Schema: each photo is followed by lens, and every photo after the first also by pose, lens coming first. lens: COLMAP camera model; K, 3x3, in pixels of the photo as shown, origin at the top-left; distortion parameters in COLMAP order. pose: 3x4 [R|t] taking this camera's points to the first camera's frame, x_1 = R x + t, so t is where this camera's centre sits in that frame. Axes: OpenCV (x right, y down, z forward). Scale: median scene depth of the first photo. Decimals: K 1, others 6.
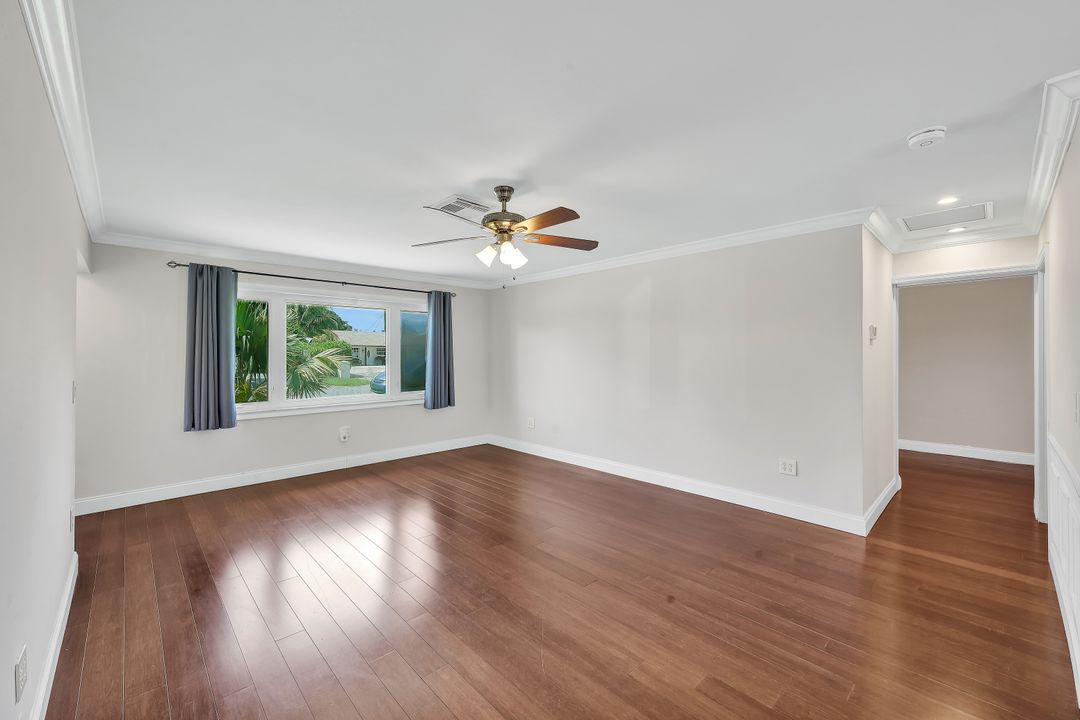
lens RADIAL K [[440.8, 0, 539.5], [0, 440.8, 353.5], [0, 0, 1]] dist [-0.011290, 0.002697]
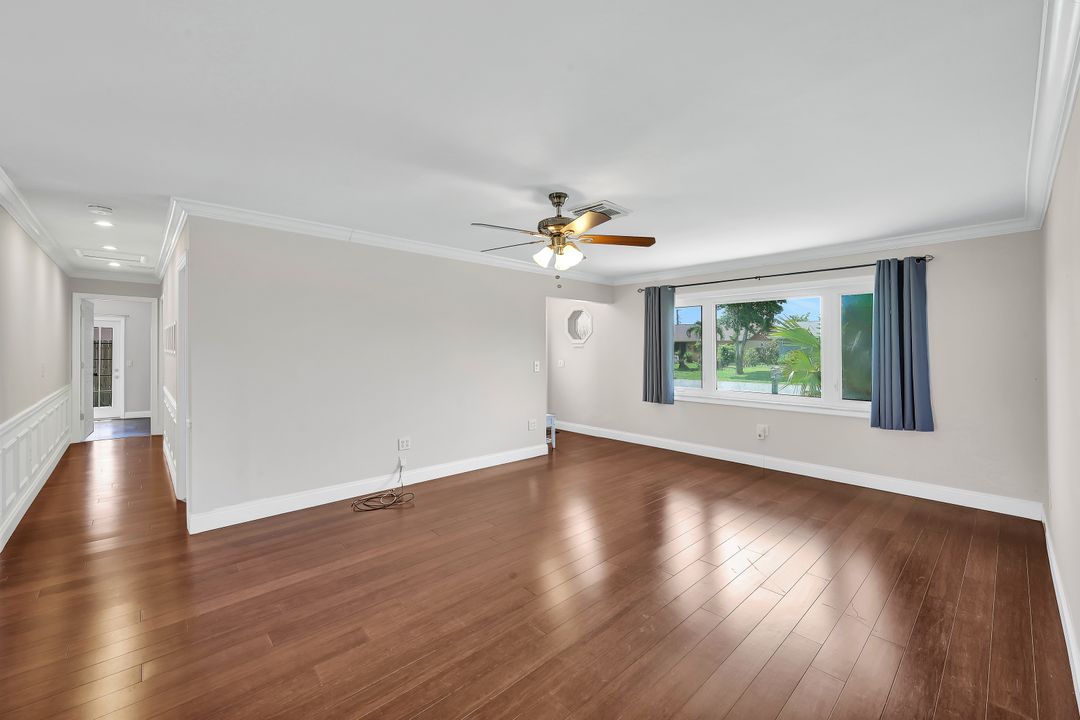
lens RADIAL K [[440.8, 0, 535.5], [0, 440.8, 351.0], [0, 0, 1]] dist [-0.011290, 0.002697]
pose [[-0.028763, 0.005803, -0.999569, 0.635100], [-0.005123, 0.999969, 0.005953, -0.000008], [0.999573, 0.005292, -0.028733, 0.622849]]
